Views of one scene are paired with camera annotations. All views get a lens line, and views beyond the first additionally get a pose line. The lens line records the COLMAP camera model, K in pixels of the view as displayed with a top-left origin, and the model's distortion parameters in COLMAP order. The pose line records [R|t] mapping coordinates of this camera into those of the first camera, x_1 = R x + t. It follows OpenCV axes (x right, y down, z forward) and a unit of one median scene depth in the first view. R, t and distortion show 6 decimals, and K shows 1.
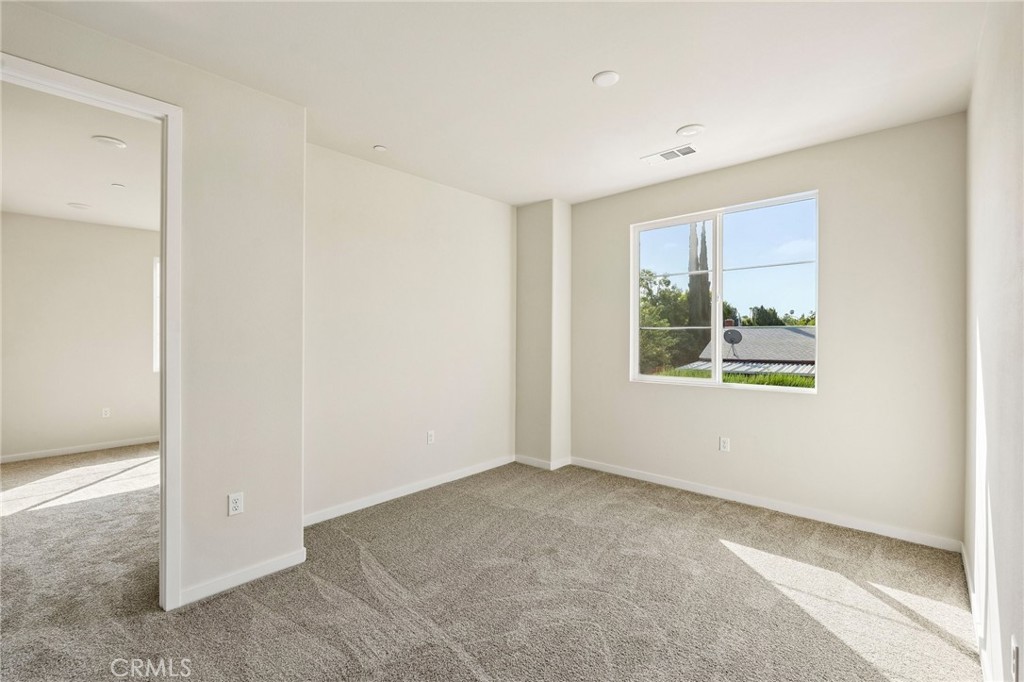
lens RADIAL K [[448.0, 0, 512.3], [0, 448.0, 337.3], [0, 0, 1]] dist [-0.004159, 0.000797]
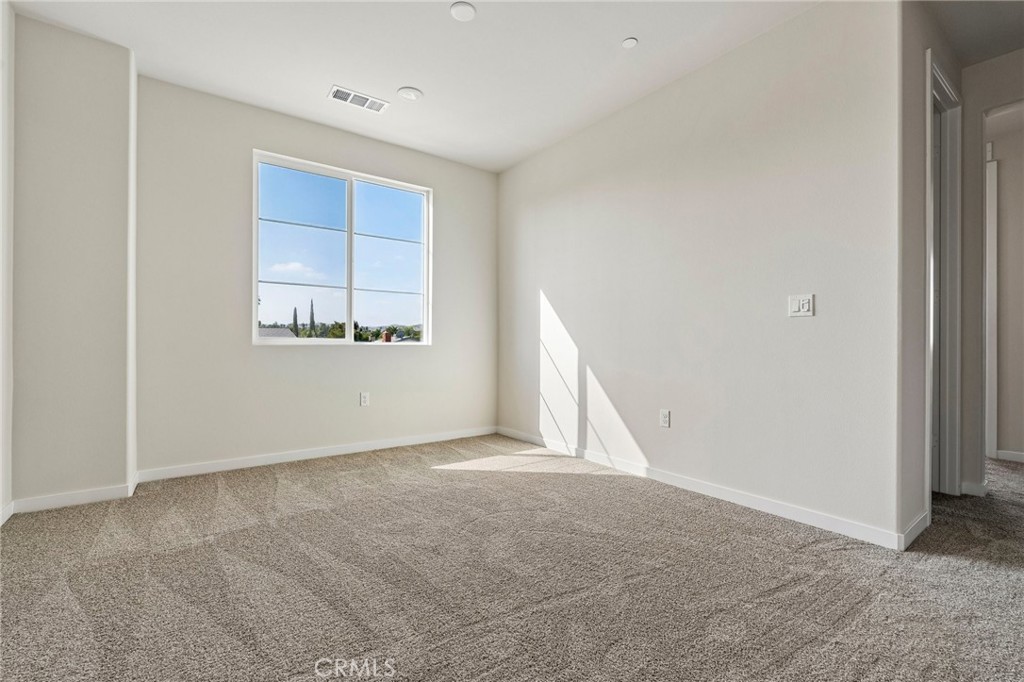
lens RADIAL K [[448.0, 0, 513.9], [0, 448.0, 344.6], [0, 0, 1]] dist [-0.004159, 0.000797]
pose [[0.210014, -0.008684, 0.977660, -0.522185], [-0.005981, 0.999930, 0.010167, 0.107012], [-0.977680, -0.007982, 0.209947, 0.476808]]
